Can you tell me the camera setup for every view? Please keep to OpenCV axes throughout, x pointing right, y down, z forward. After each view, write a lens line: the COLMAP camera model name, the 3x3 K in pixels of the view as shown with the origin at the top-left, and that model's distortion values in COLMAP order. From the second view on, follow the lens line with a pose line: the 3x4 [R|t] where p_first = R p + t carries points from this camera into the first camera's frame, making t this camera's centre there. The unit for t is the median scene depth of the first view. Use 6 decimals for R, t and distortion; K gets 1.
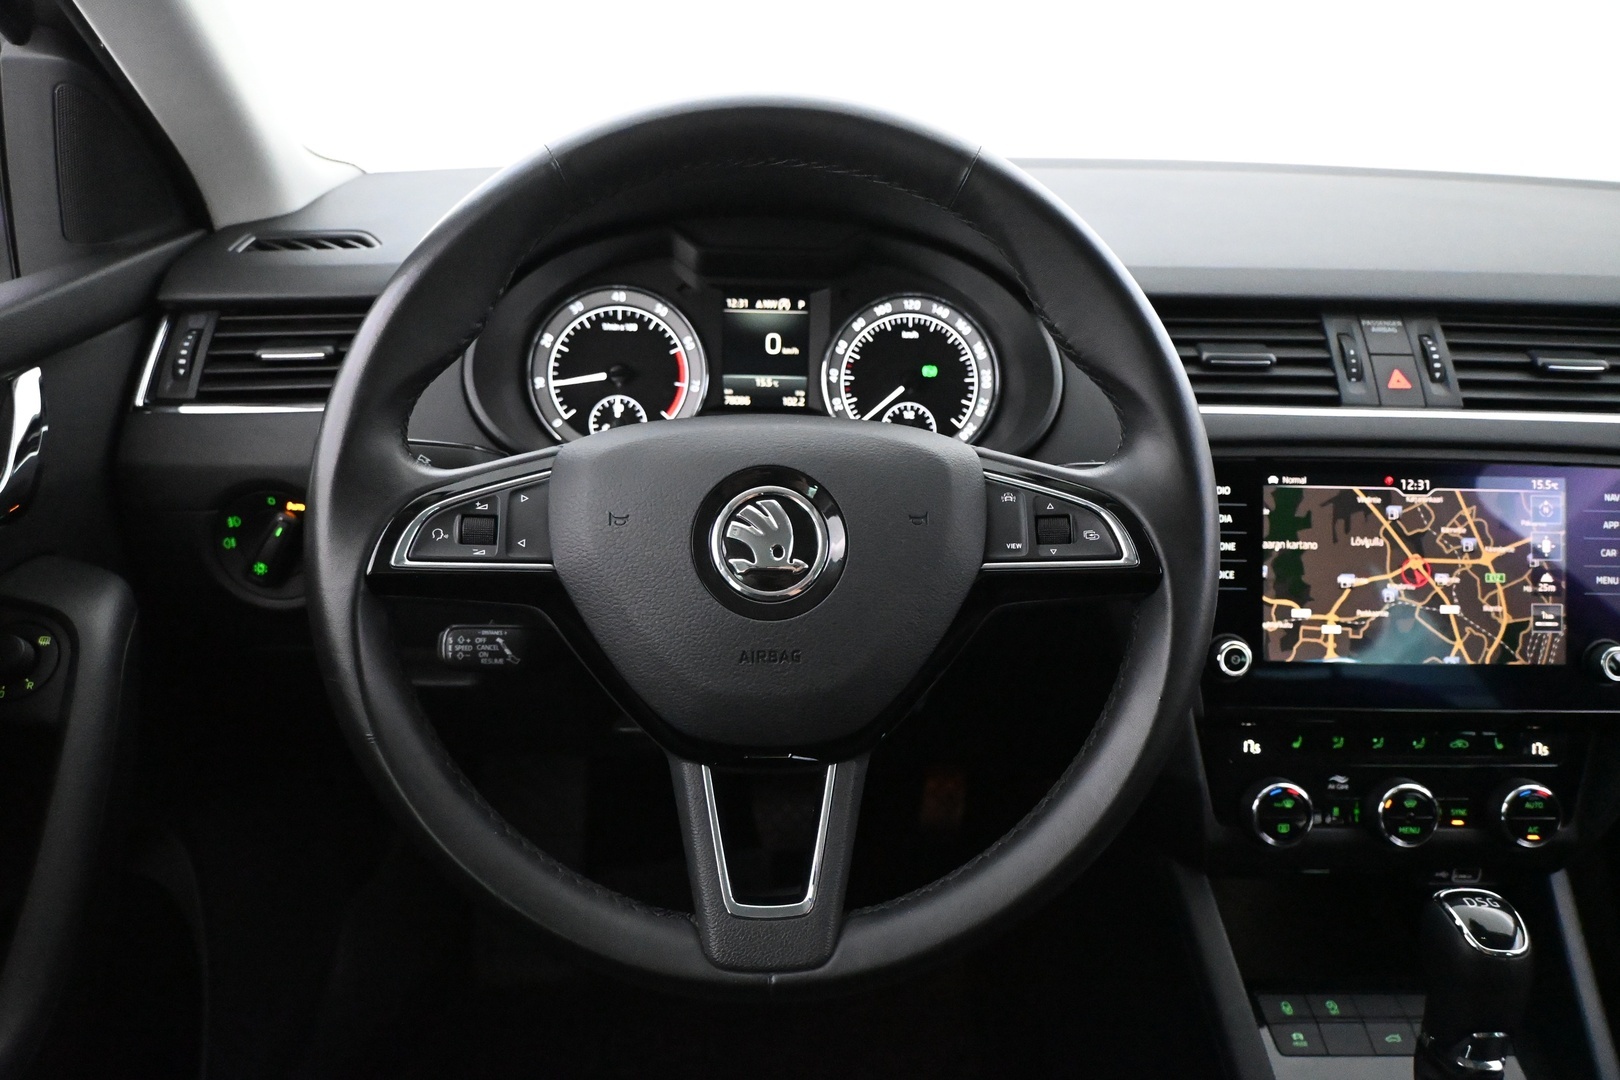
lens RADIAL K [[1176.7, 0, 818.6], [0, 1176.7, 535.8], [0, 0, 1]] dist [-0.014800, 0.018388]
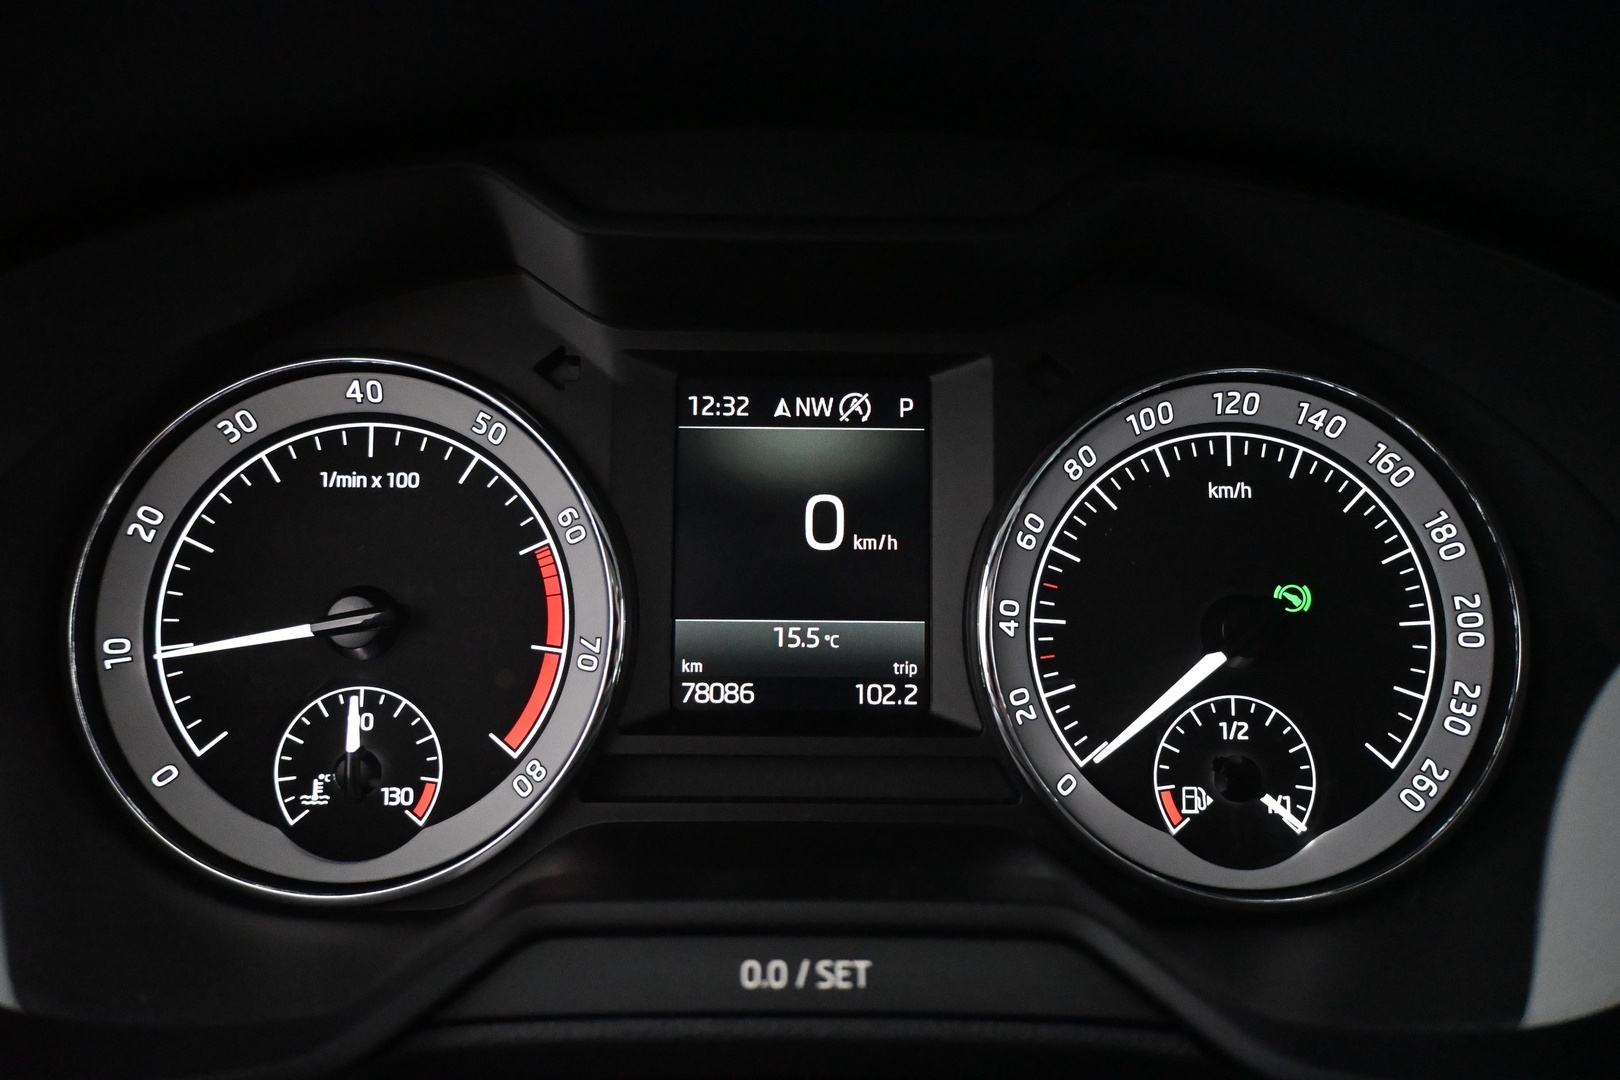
lens RADIAL K [[1176.7, 0, 811.0], [0, 1176.7, 550.7], [0, 0, 1]] dist [-0.014800, 0.018388]
pose [[0.999173, -0.010163, -0.039371, -0.031955], [0.006672, 0.996114, -0.087821, -0.138016], [0.040111, 0.087486, 0.995358, 0.729823]]
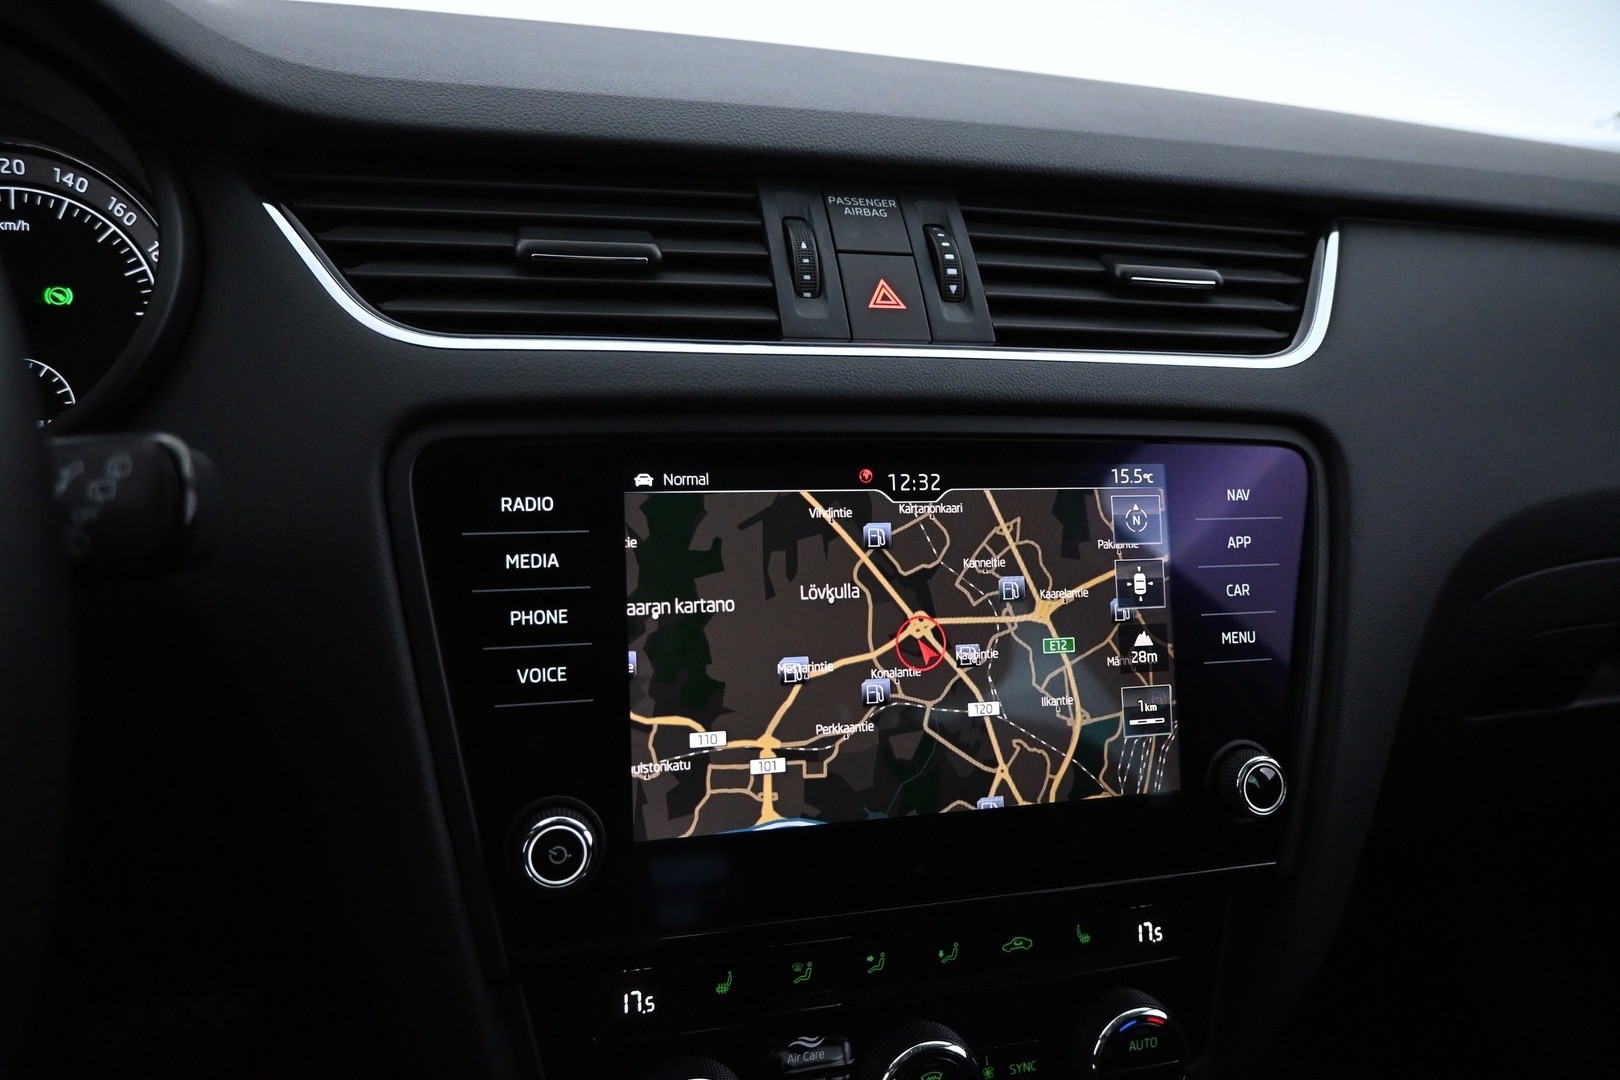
lens RADIAL K [[1104.3, 0, 809.2], [0, 1104.3, 537.3], [0, 0, 1]] dist [0.004020, -0.008804]
pose [[0.973907, -0.038856, 0.223596, 0.336138], [0.044096, 0.998856, -0.018486, -0.010528], [-0.222622, 0.027863, 0.974507, 0.499571]]
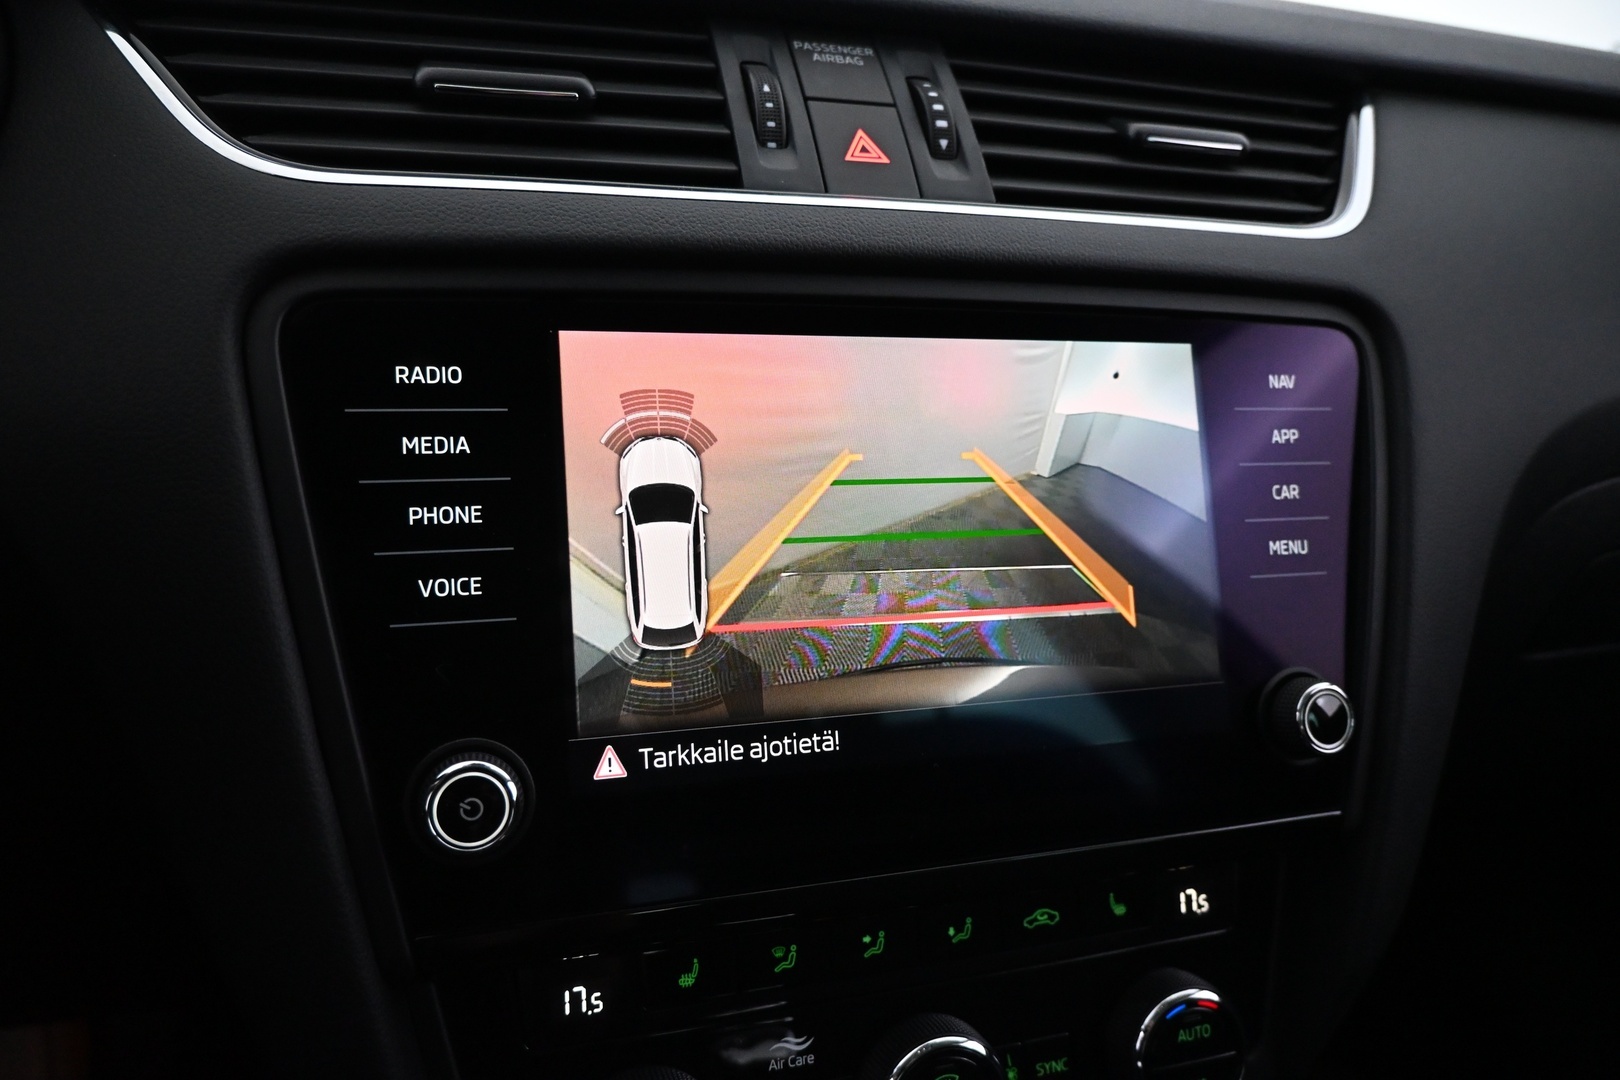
lens RADIAL K [[1104.3, 0, 808.4], [0, 1104.3, 538.4], [0, 0, 1]] dist [0.004020, -0.008804]
pose [[0.965161, -0.055654, 0.255669, 0.349674], [0.067371, 0.997031, -0.037293, 0.036988], [-0.252834, 0.053218, 0.966045, 0.586233]]
